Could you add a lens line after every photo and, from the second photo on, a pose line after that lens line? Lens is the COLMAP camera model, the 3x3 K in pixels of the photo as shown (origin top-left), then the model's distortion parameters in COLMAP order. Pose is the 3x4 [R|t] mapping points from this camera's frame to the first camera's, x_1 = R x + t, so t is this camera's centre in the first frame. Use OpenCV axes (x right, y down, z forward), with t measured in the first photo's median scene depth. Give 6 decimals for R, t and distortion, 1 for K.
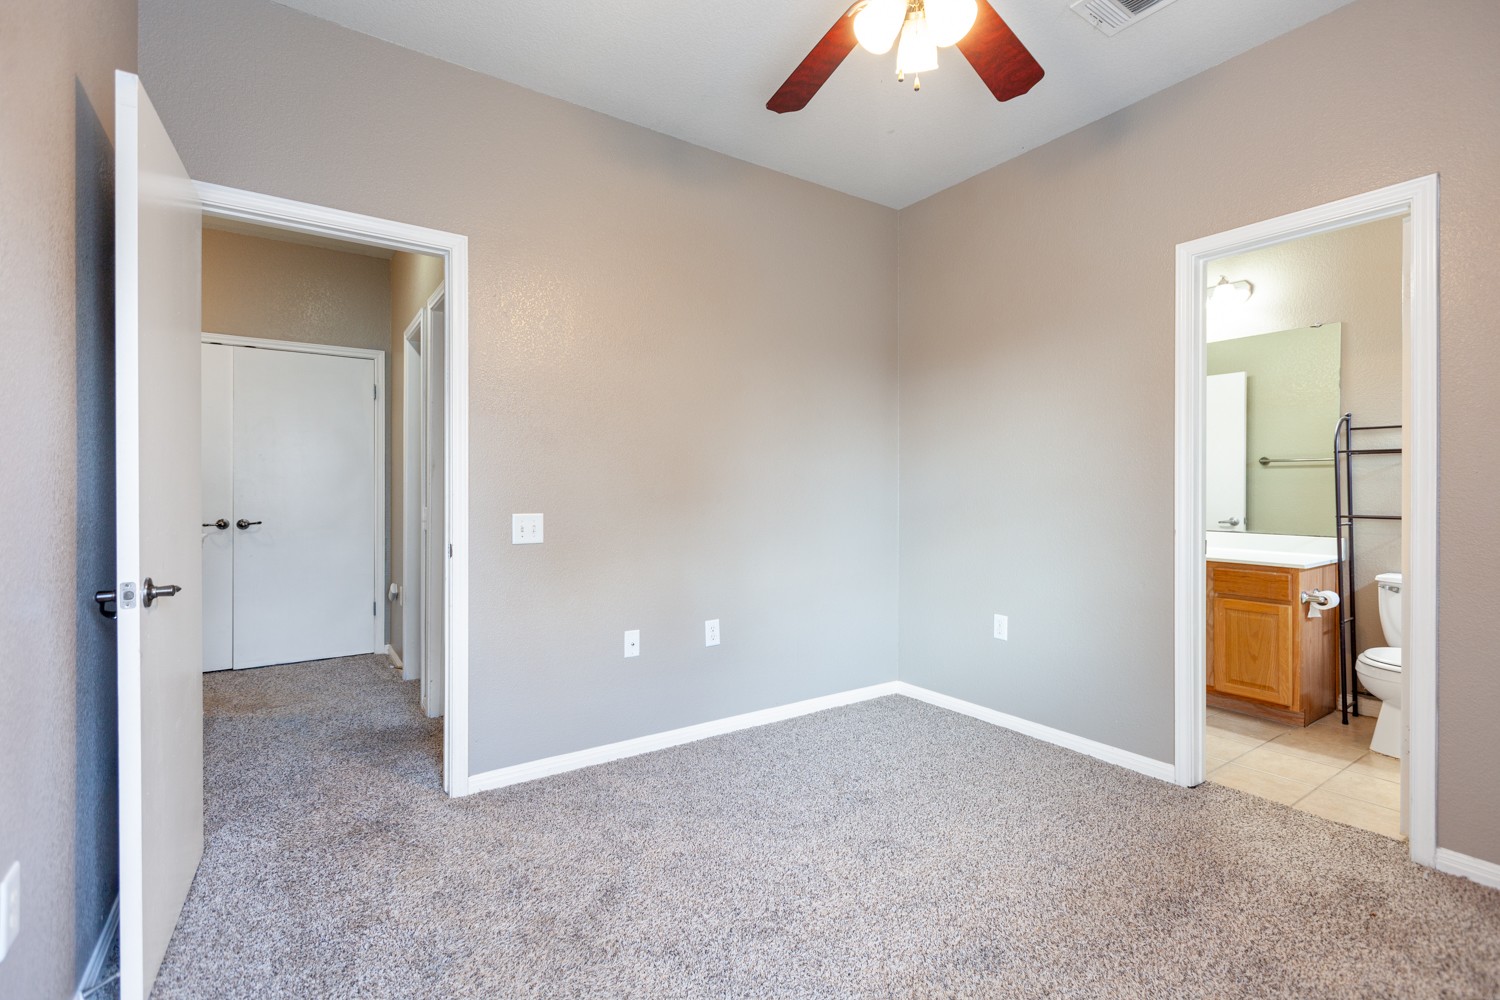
lens RADIAL K [[685.8, 0, 746.9], [0, 685.8, 495.8], [0, 0, 1]] dist [-0.000047, -0.000178]
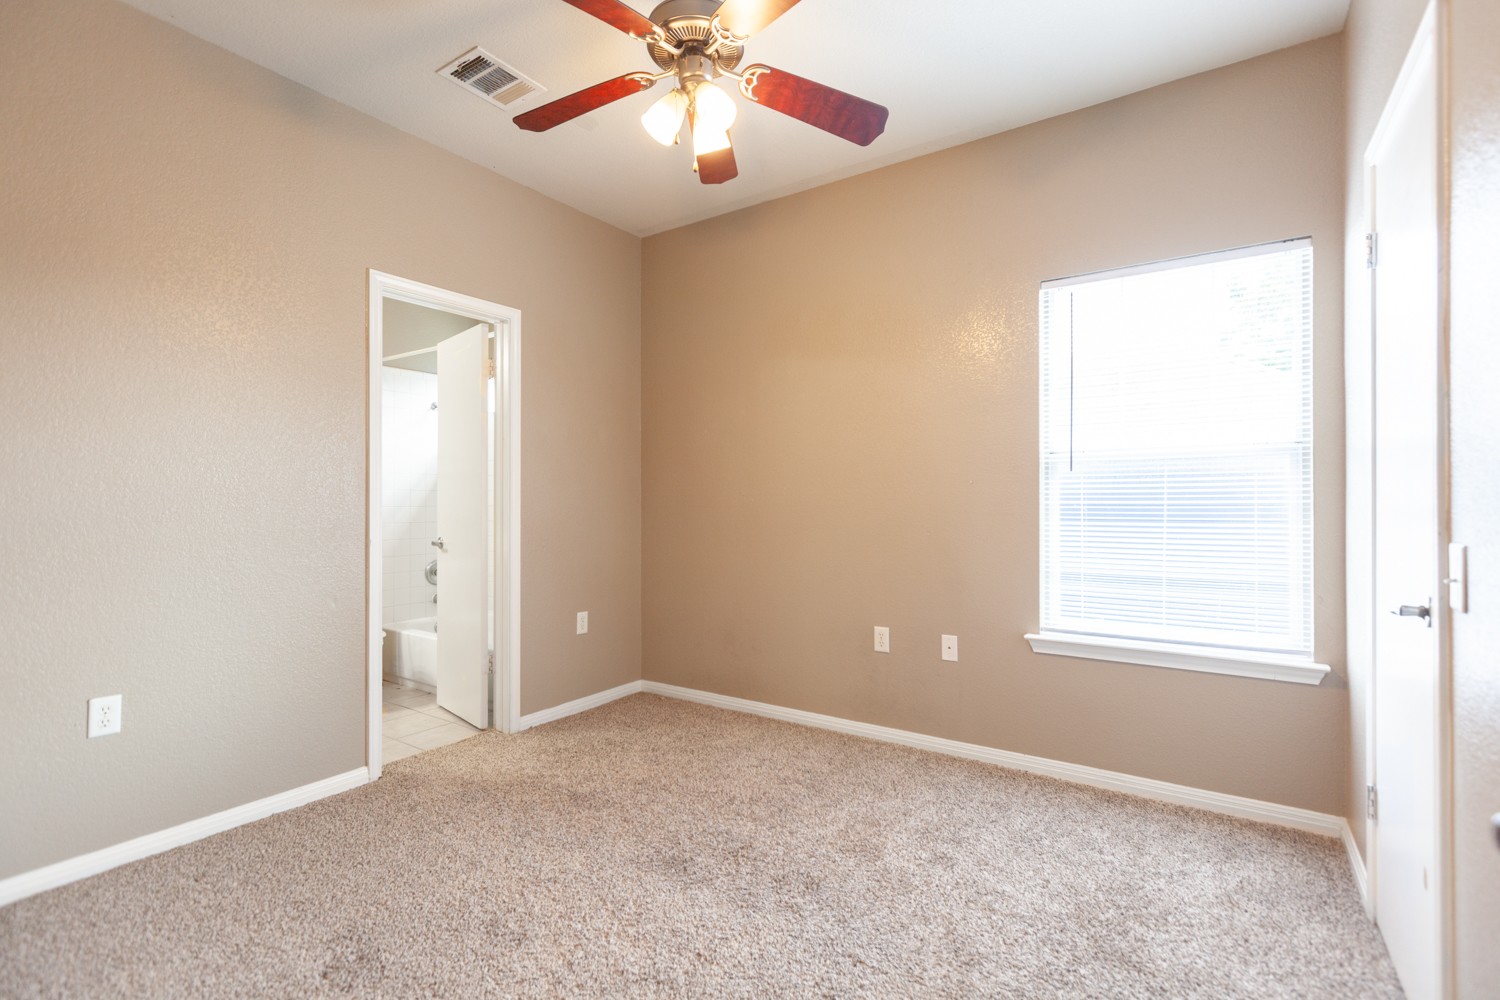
lens RADIAL K [[685.8, 0, 746.9], [0, 685.8, 495.8], [0, 0, 1]] dist [-0.000047, -0.000178]
pose [[-0.366390, 0.011503, 0.930390, -1.027155], [0.016025, 0.999853, -0.006051, -0.001579], [-0.930323, 0.012693, -0.366521, 1.535681]]
